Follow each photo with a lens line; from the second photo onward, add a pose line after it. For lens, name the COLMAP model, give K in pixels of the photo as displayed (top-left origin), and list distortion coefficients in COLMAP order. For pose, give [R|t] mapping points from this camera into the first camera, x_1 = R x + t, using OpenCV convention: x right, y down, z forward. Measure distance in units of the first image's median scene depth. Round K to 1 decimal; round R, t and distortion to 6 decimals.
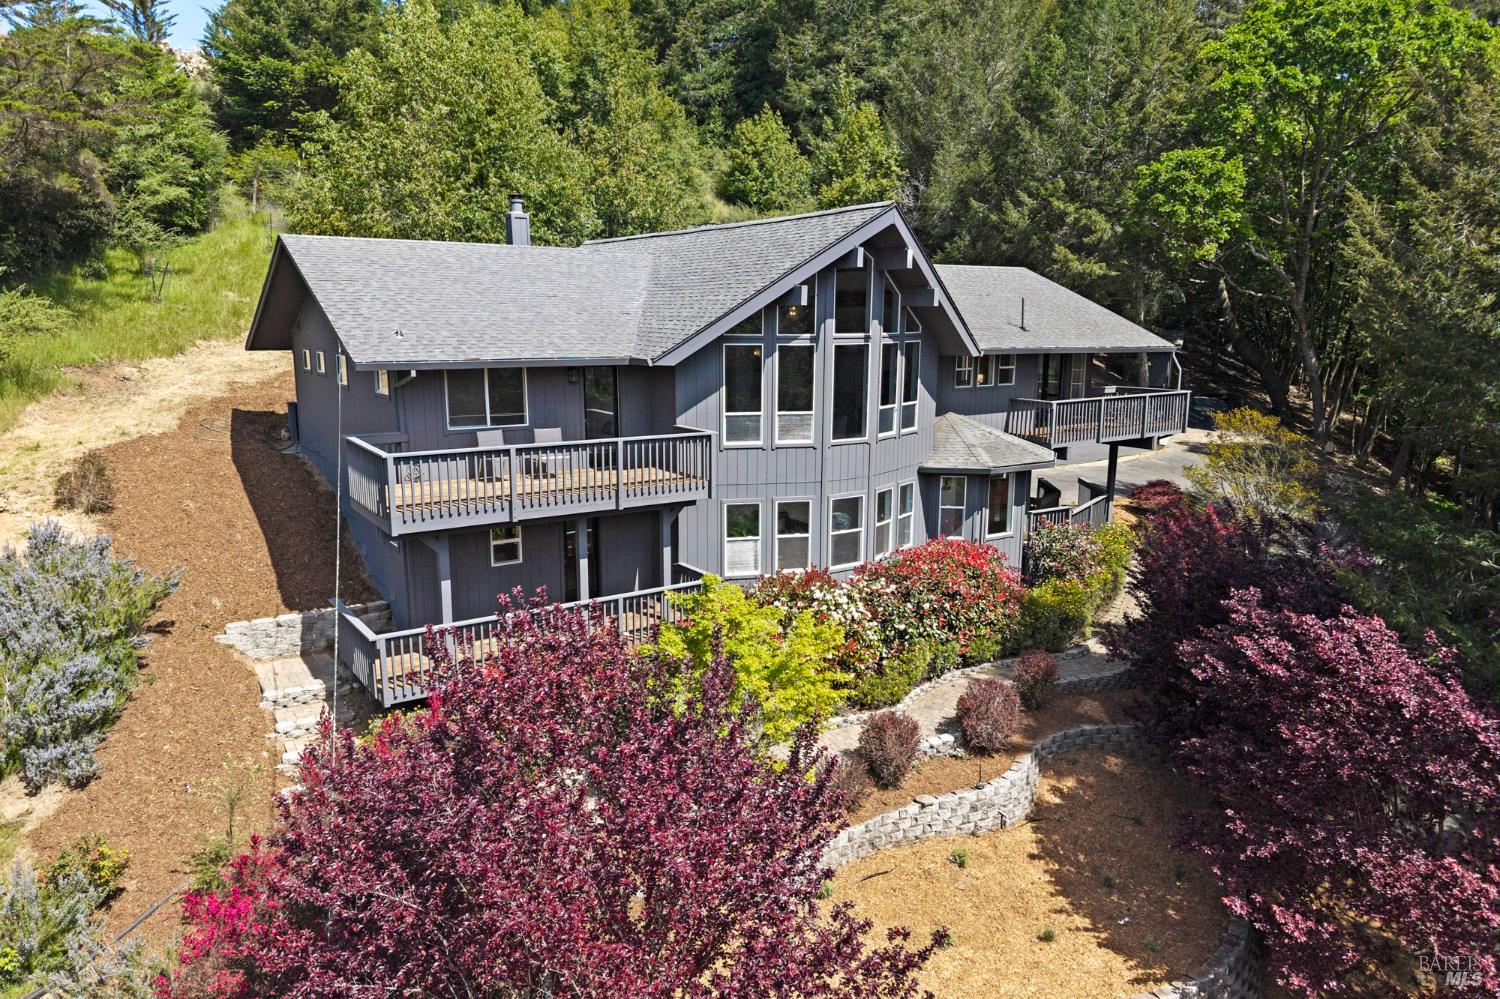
lens RADIAL K [[988.3, 0, 750.0], [0, 988.3, 499.5], [0, 0, 1]] dist [0.082033, -0.130868]
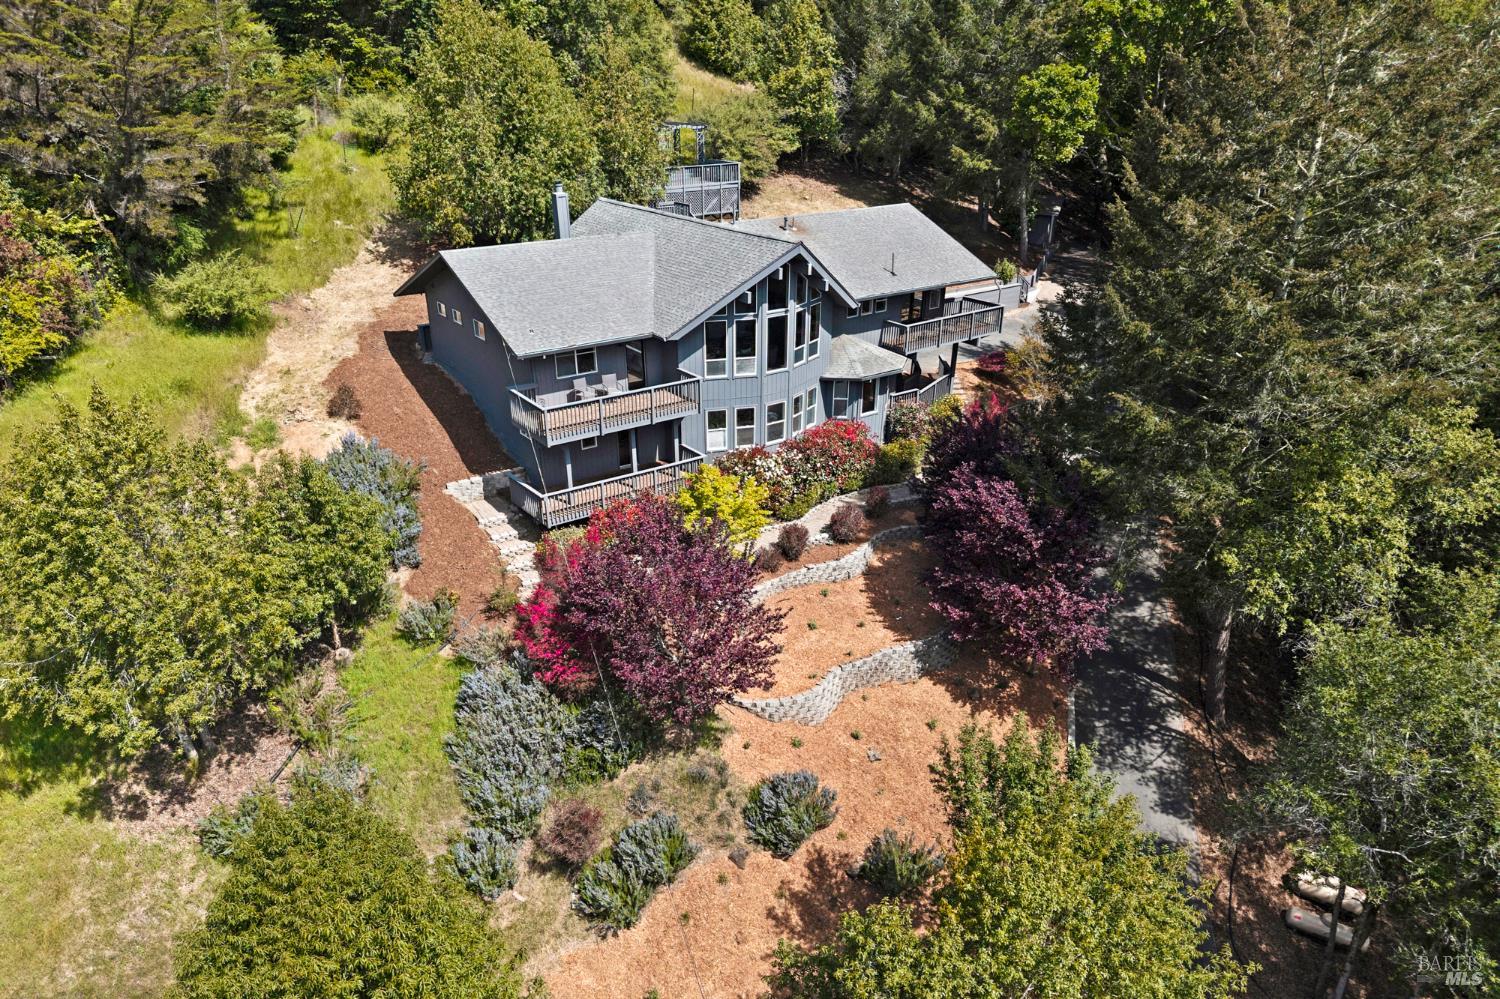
lens RADIAL K [[993.3, 0, 745.2], [0, 993.3, 589.7], [0, 0, 1]] dist [0.004679, 0.000612]
pose [[0.999338, -0.019278, 0.030849, -0.017443], [0.008762, 0.950618, 0.310238, -0.241208], [-0.035306, -0.309763, 0.950158, -0.798449]]
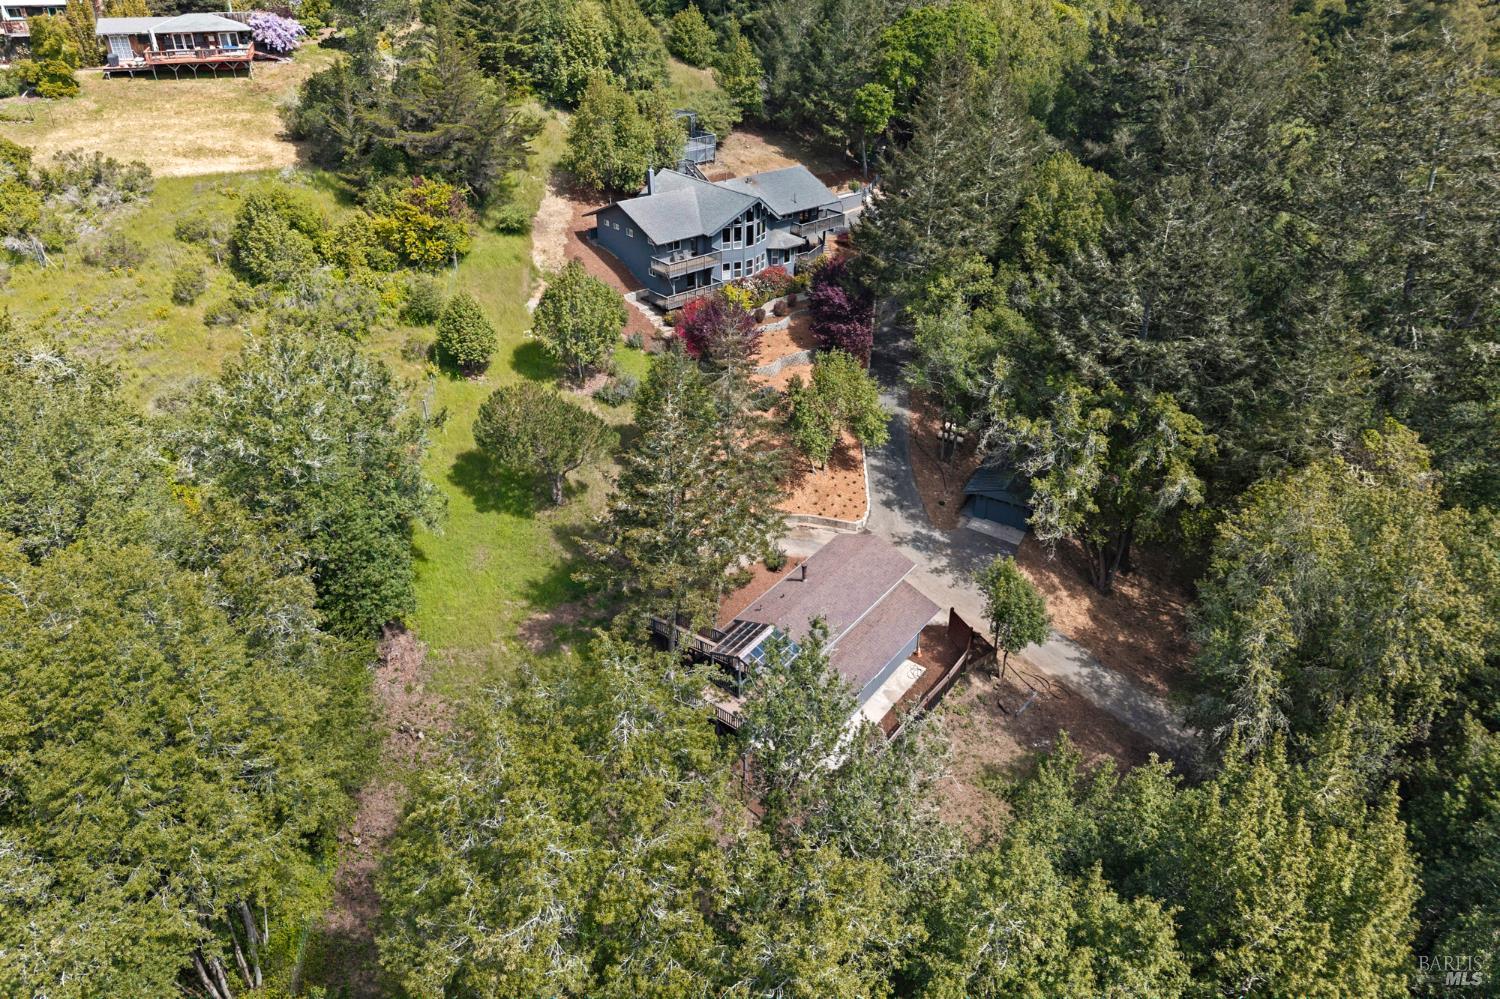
lens RADIAL K [[1046.7, 0, 750.0], [0, 1046.7, 499.5], [0, 0, 1]] dist [-0.005070, -0.001641]
pose [[0.990996, -0.063078, 0.118099, -0.516412], [0.017357, 0.935151, 0.353823, -0.654333], [-0.132758, -0.348588, 0.927826, -3.684786]]
